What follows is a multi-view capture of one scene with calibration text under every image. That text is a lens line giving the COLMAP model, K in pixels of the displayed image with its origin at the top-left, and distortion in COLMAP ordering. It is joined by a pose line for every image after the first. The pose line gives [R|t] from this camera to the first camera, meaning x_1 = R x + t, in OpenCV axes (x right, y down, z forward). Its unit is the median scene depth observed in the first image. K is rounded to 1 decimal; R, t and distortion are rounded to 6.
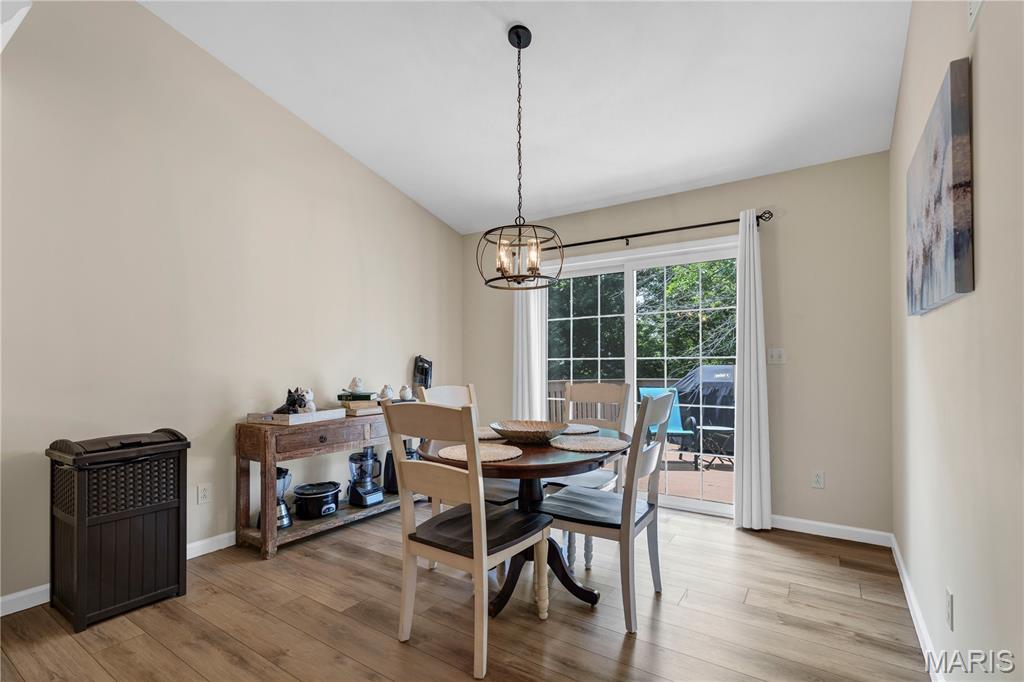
lens RADIAL K [[463.3, 0, 515.6], [0, 463.3, 362.2], [0, 0, 1]] dist [0.002388, 0.000386]
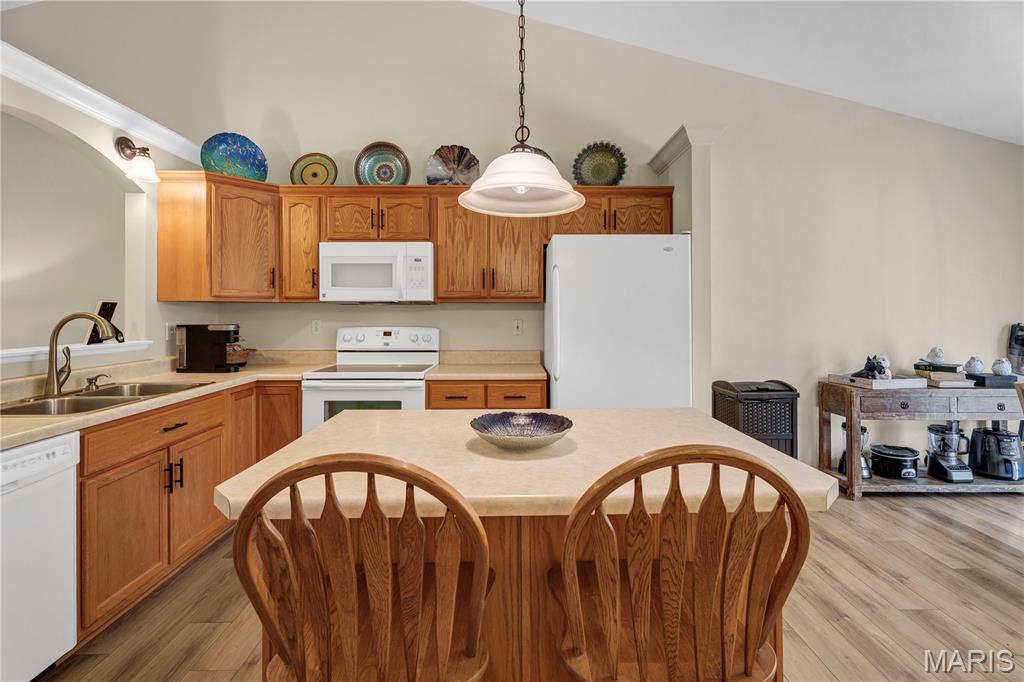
lens RADIAL K [[480.1, 0, 519.3], [0, 480.1, 310.0], [0, 0, 1]] dist [0.003674, 0.000634]
pose [[0.586733, 0.003404, -0.809774, -0.036967], [-0.003262, 0.999993, 0.001839, -0.048572], [0.809774, 0.001562, 0.586740, -0.335831]]
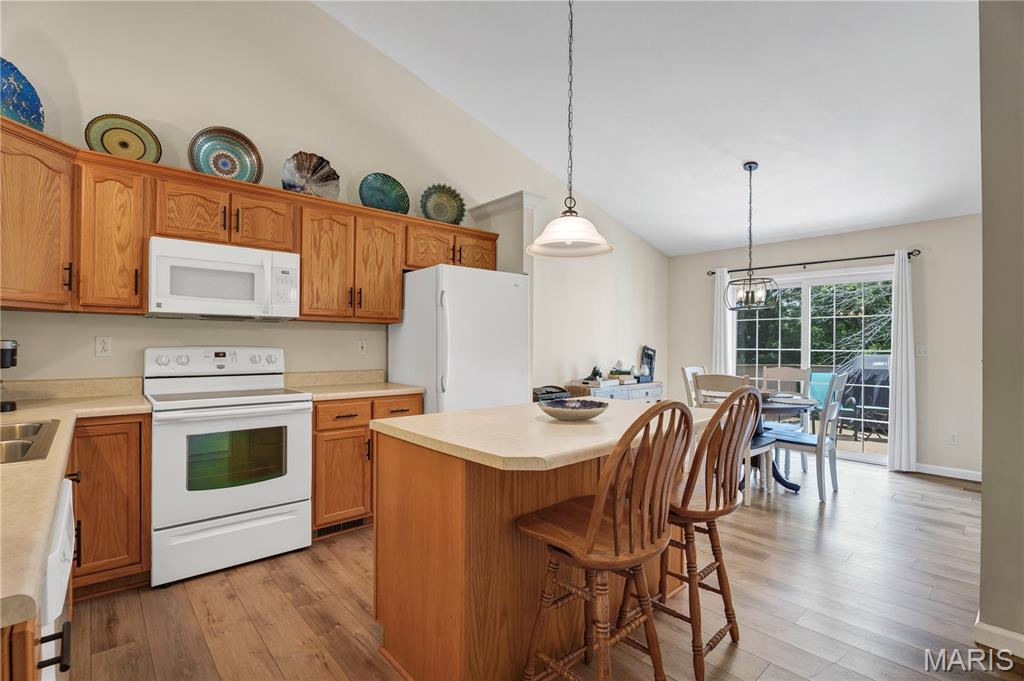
lens RADIAL K [[487.1, 0, 535.6], [0, 487.1, 339.9], [0, 0, 1]] dist [-0.002848, -0.000056]
pose [[0.979896, 0.012856, -0.199096, -0.311402], [-0.014166, 0.999886, -0.005155, -0.024608], [0.199007, 0.007872, 0.979966, -0.715596]]
